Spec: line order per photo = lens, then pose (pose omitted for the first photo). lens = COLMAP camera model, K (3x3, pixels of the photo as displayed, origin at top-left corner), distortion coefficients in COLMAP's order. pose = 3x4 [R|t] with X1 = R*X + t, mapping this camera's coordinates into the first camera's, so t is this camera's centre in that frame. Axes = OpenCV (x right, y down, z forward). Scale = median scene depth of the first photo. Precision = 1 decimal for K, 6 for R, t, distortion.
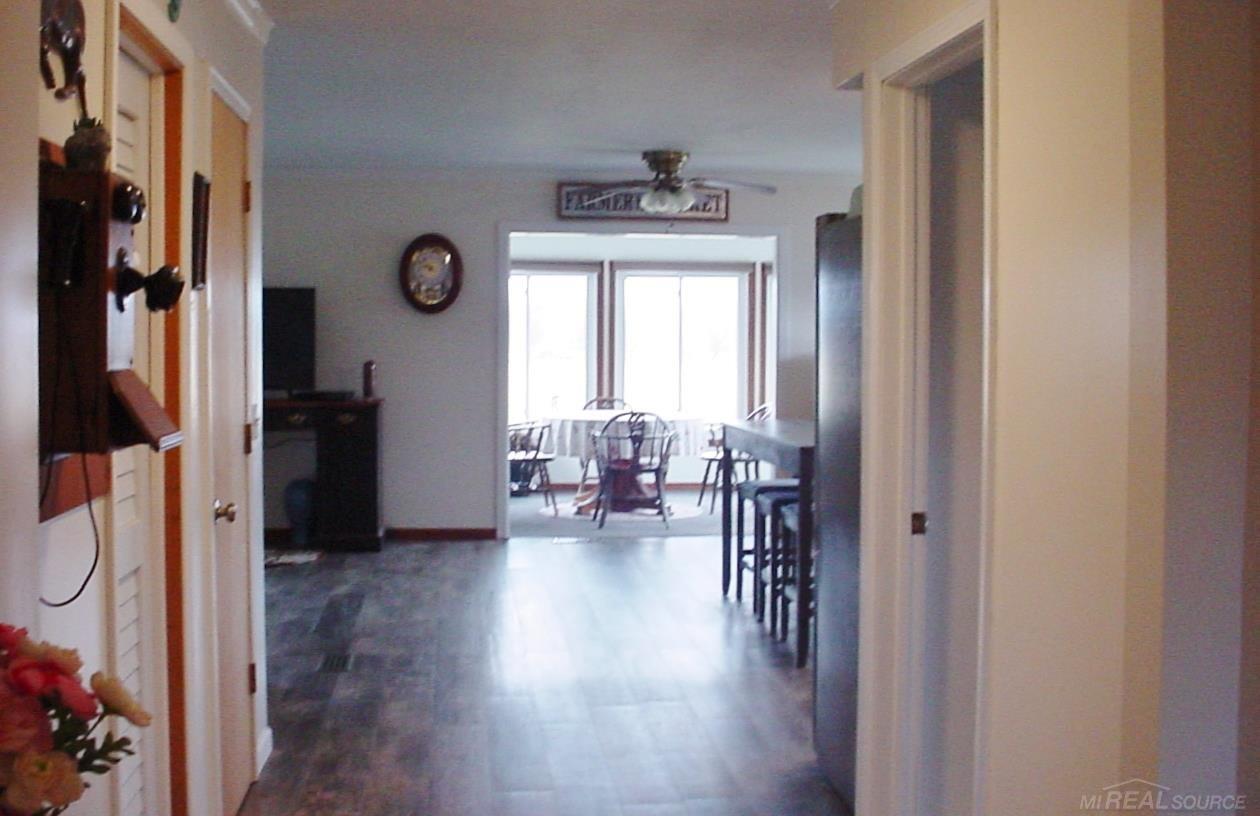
lens RADIAL K [[1589.2, 0, 630.0], [0, 1589.2, 408.0], [0, 0, 1]] dist [-0.000122, -0.000172]
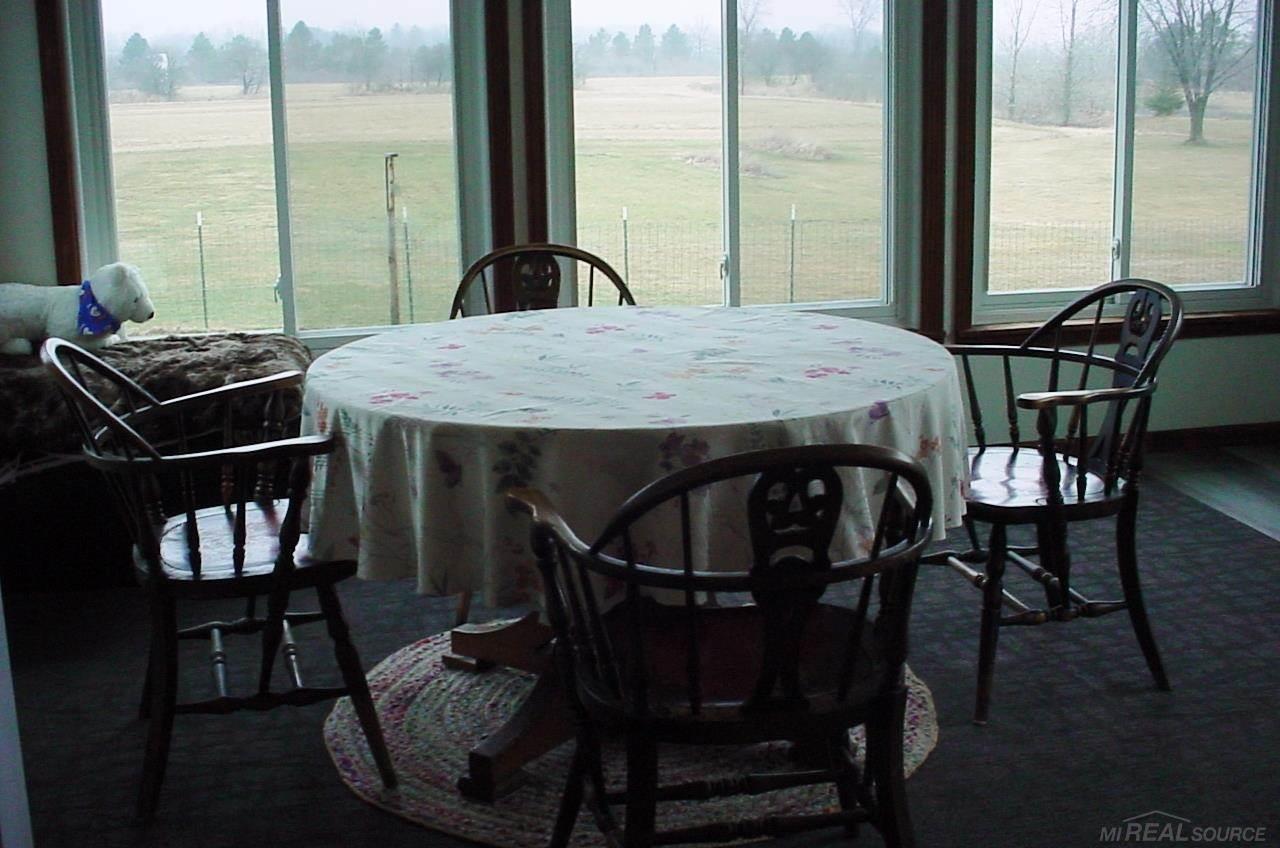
lens RADIAL K [[1575.8, 0, 667.3], [0, 1575.8, 424.1], [0, 0, 1]] dist [-0.224781, 0.268955]
pose [[0.991645, -0.045156, 0.120837, -0.029397], [0.021630, 0.981673, 0.189343, -0.034450], [-0.127173, -0.185148, 0.974447, 0.768926]]
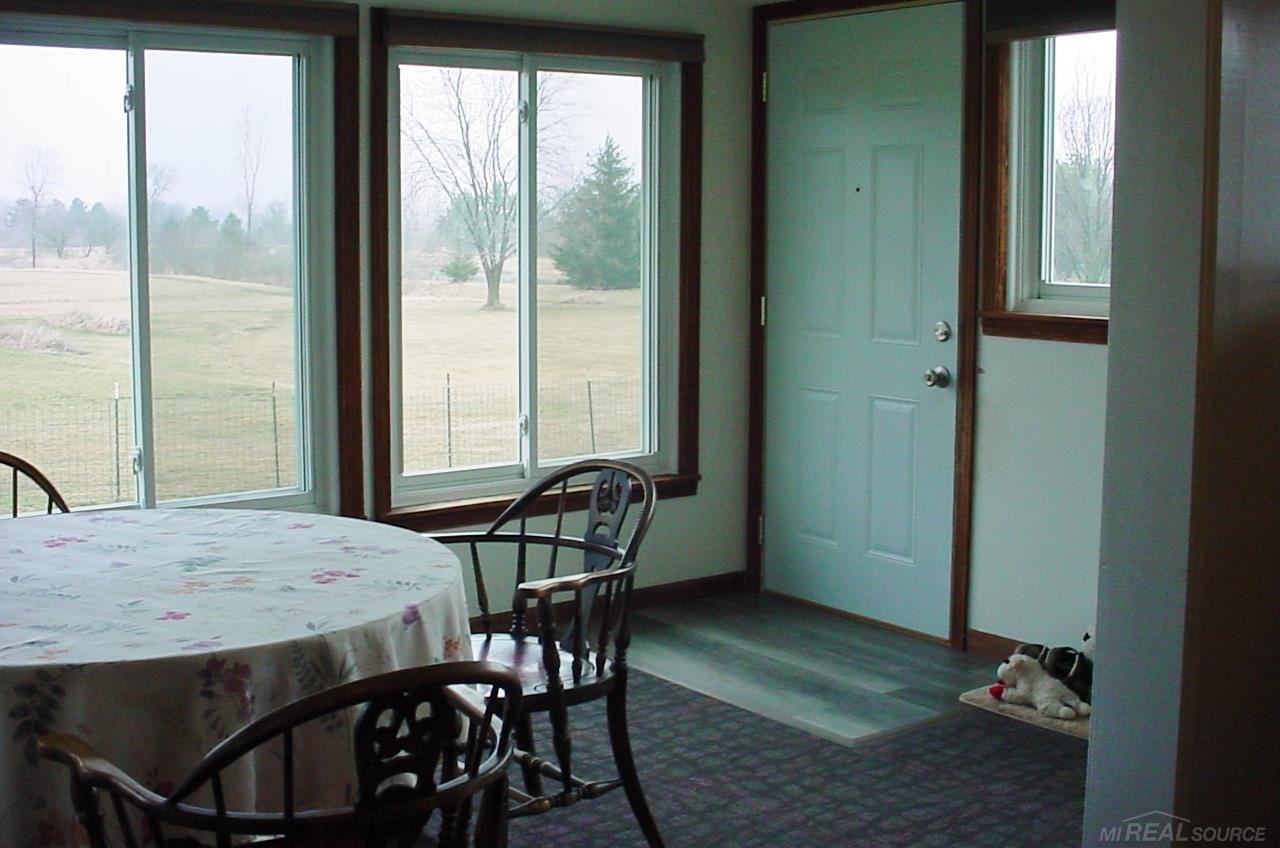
lens RADIAL K [[1575.8, 0, 667.3], [0, 1575.8, 424.1], [0, 0, 1]] dist [-0.224781, 0.268955]
pose [[0.844708, -0.064074, 0.531378, -0.054886], [0.018027, 0.995651, 0.091399, -0.038413], [-0.534924, -0.067626, 0.842190, 0.785824]]
